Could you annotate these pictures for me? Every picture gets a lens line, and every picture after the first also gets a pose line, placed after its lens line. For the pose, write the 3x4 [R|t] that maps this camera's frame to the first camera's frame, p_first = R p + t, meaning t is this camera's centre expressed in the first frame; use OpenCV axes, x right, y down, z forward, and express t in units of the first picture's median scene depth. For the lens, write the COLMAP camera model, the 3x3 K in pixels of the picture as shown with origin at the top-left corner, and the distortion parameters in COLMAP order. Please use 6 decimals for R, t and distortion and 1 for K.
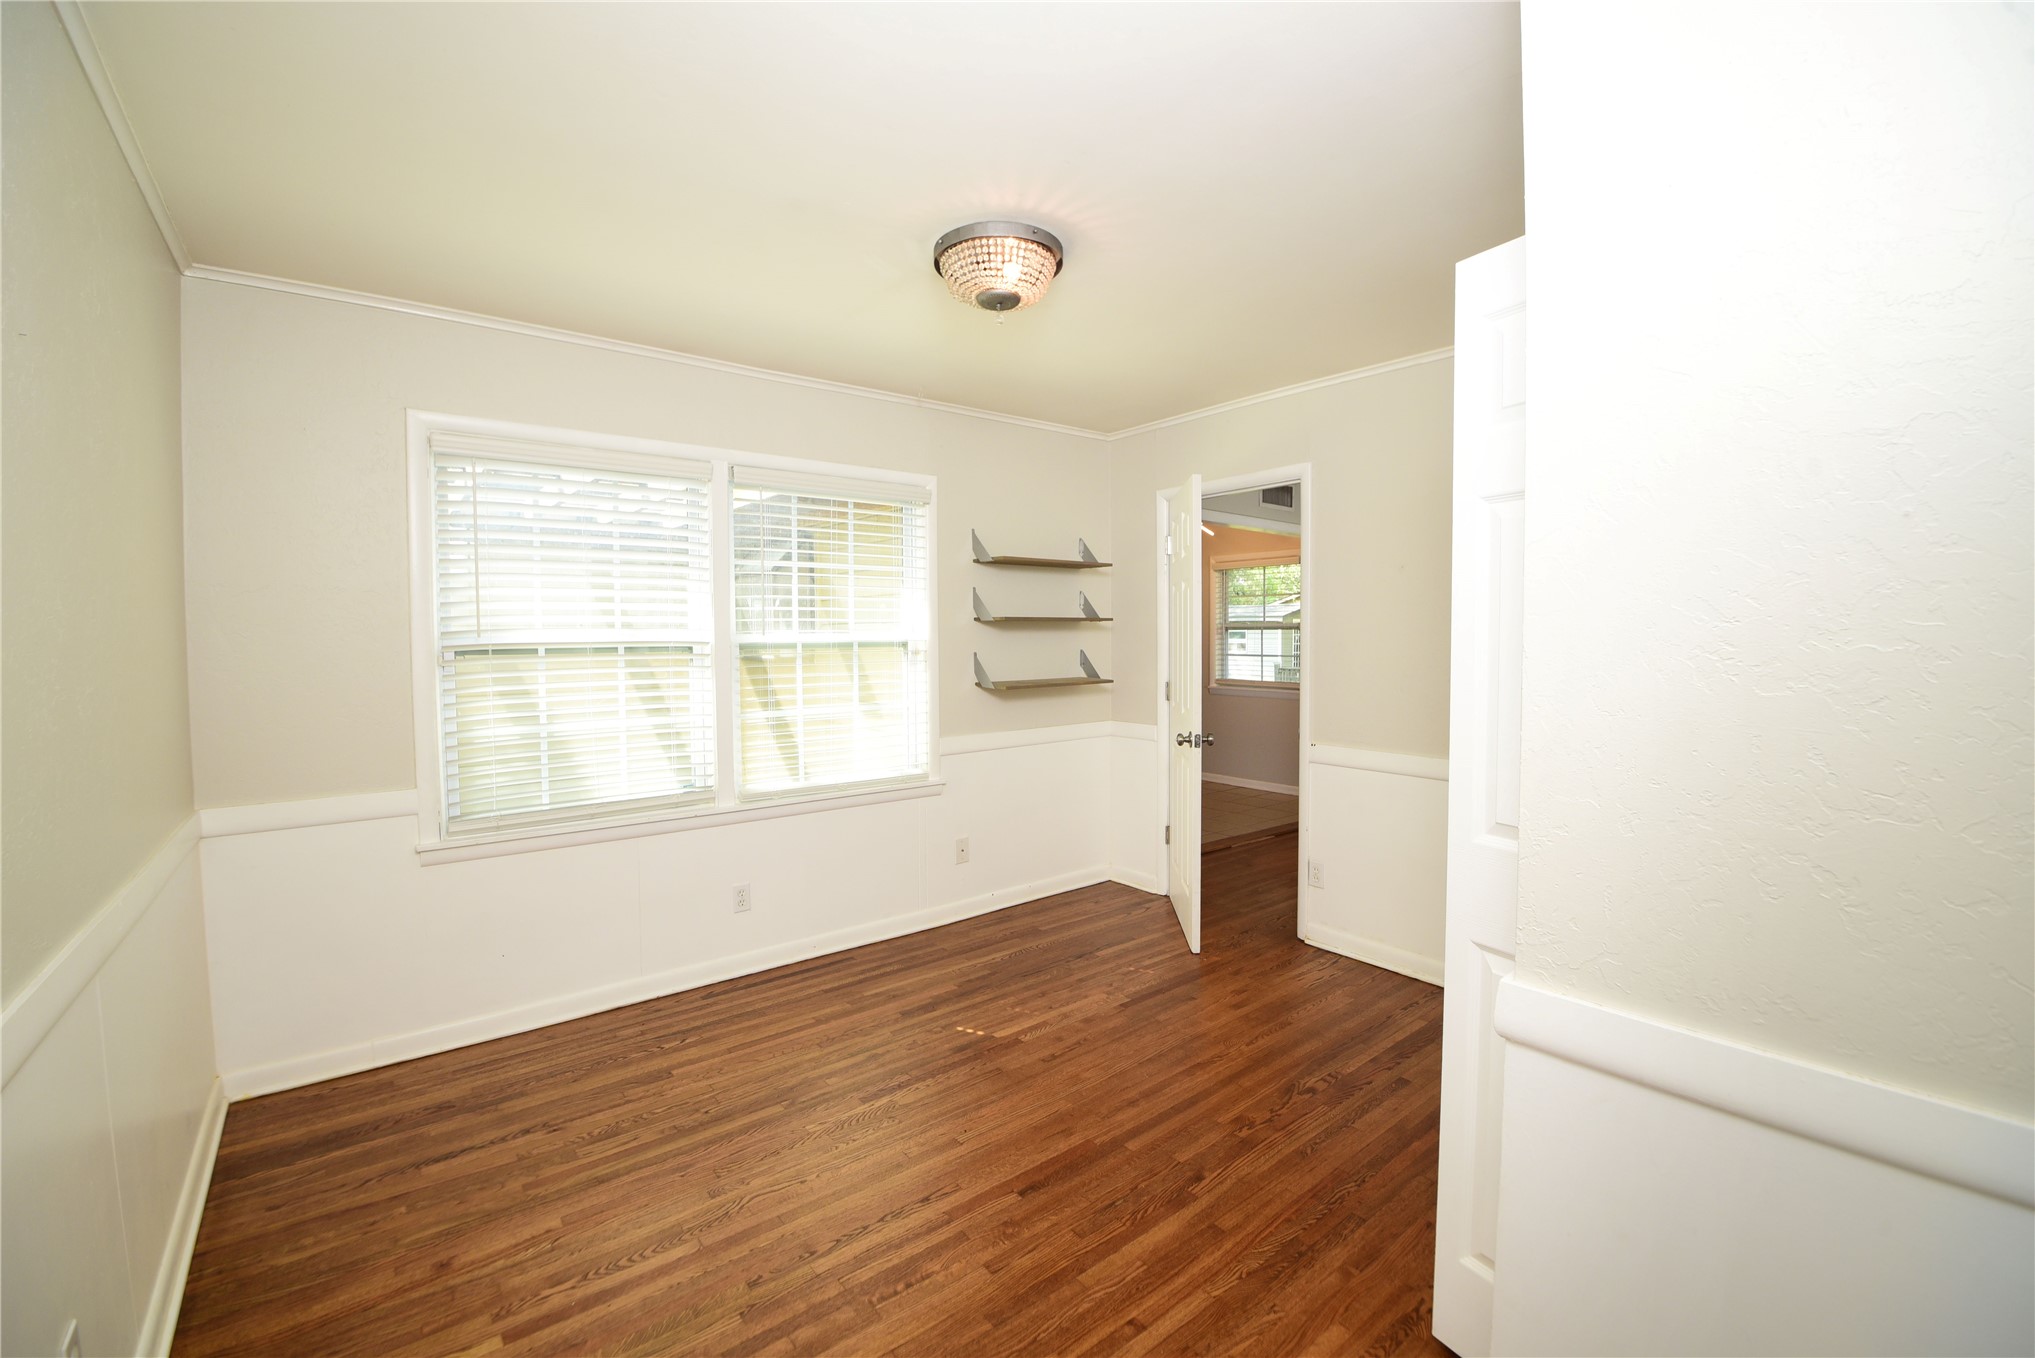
lens RADIAL K [[843.4, 0, 1028.9], [0, 843.4, 672.5], [0, 0, 1]] dist [-0.018877, -0.002681]
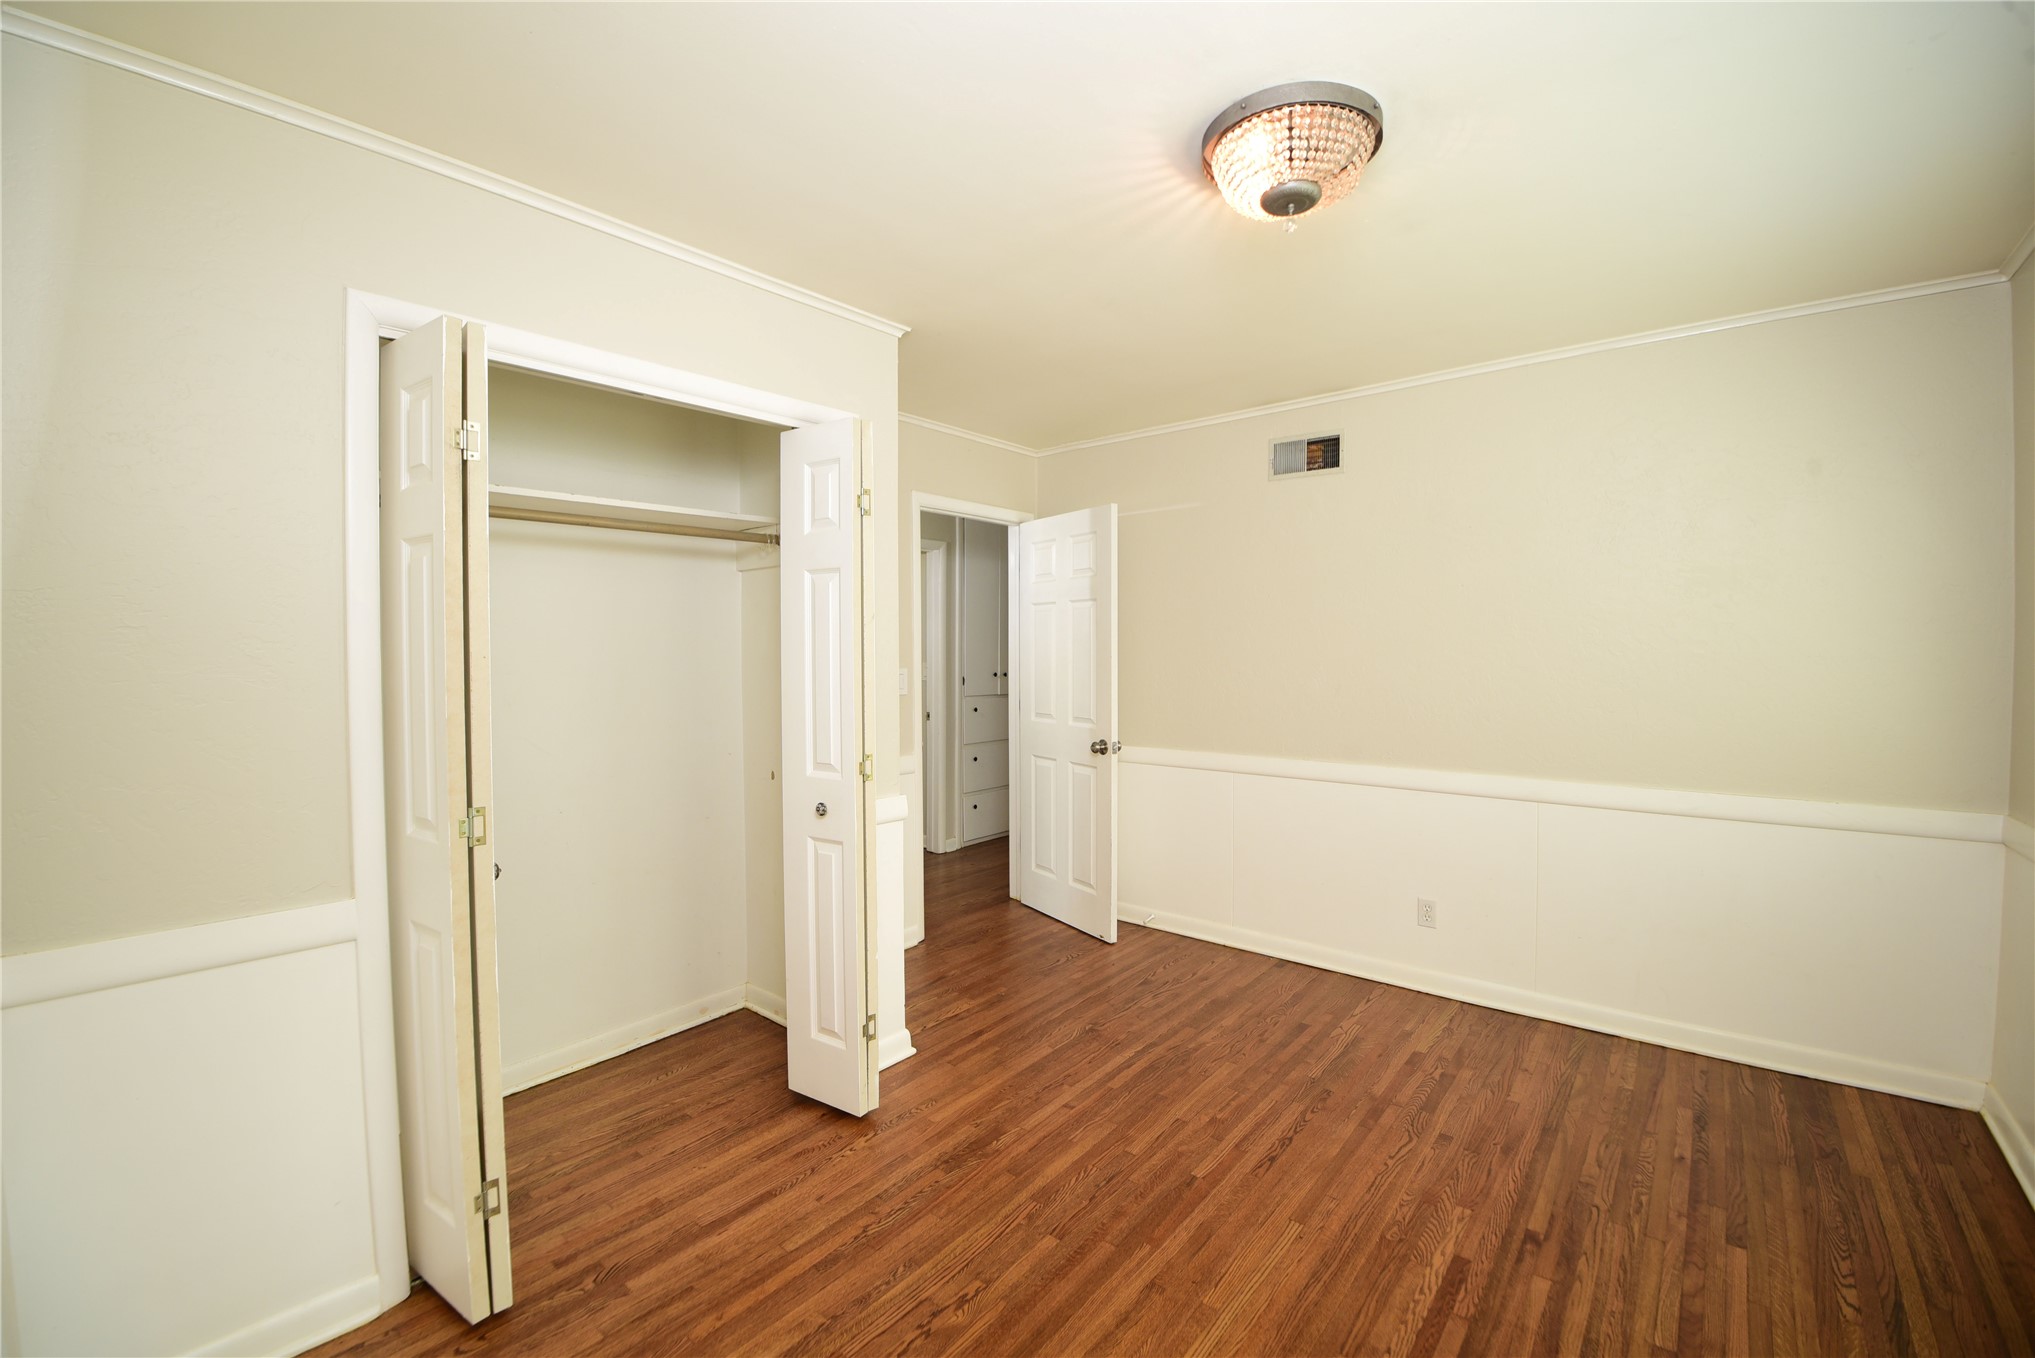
lens RADIAL K [[843.4, 0, 1026.5], [0, 843.4, 672.5], [0, 0, 1]] dist [-0.018877, -0.002681]
pose [[-0.980272, 0.015671, -0.197029, 0.403731], [0.000931, 0.997207, 0.074678, -0.094756], [0.197649, 0.073022, -0.977549, 1.979782]]
